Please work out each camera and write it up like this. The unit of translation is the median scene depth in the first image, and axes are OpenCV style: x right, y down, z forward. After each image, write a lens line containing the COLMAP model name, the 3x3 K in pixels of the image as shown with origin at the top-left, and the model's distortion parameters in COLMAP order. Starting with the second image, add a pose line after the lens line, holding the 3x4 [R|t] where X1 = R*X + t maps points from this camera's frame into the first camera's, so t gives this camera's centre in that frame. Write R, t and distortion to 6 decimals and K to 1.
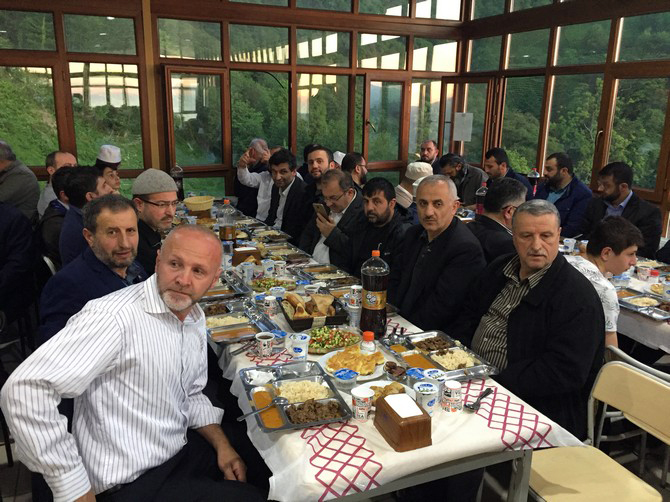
lens RADIAL K [[574.1, 0, 324.2], [0, 574.1, 247.6], [0, 0, 1]] dist [0.045071, -0.052803]
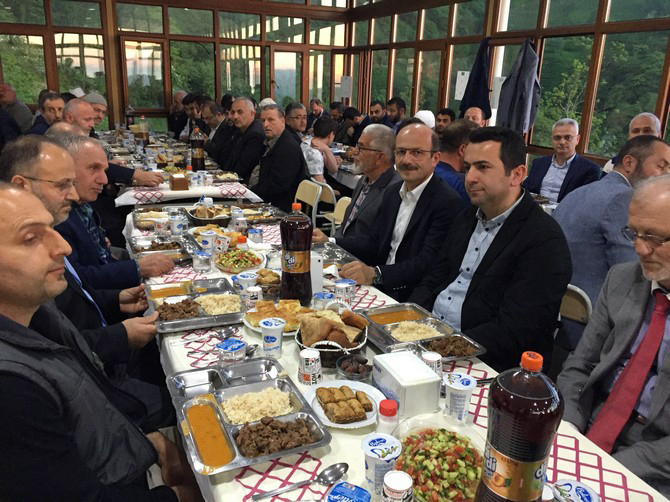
lens RADIAL K [[574.1, 0, 339.0], [0, 574.1, 252.1], [0, 0, 1]] dist [0.045071, -0.052803]
pose [[0.999817, 0.013280, 0.013804, 0.344152], [-0.013832, 0.999076, 0.040704, 0.209625], [-0.013251, -0.040887, 0.999076, -0.630798]]
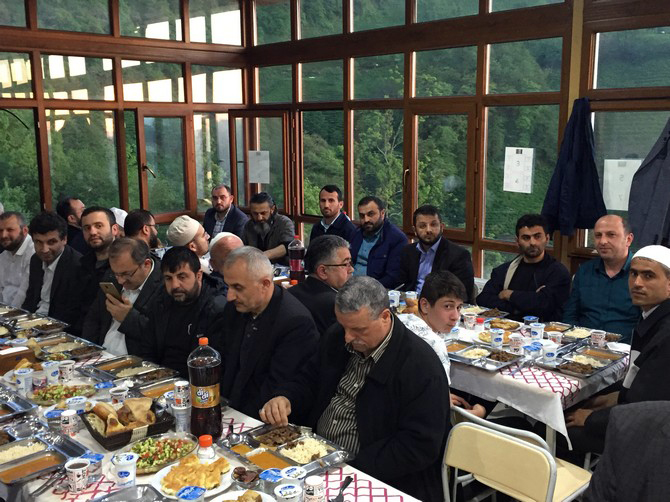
lens RADIAL K [[725.8, 0, 332.1], [0, 725.8, 249.4], [0, 0, 1]] dist [0.039873, 0.000000]
pose [[0.937169, -0.083011, 0.338855, -0.052827], [0.108303, 0.992517, -0.056392, -0.027221], [-0.331639, 0.089548, 0.939147, -0.058235]]
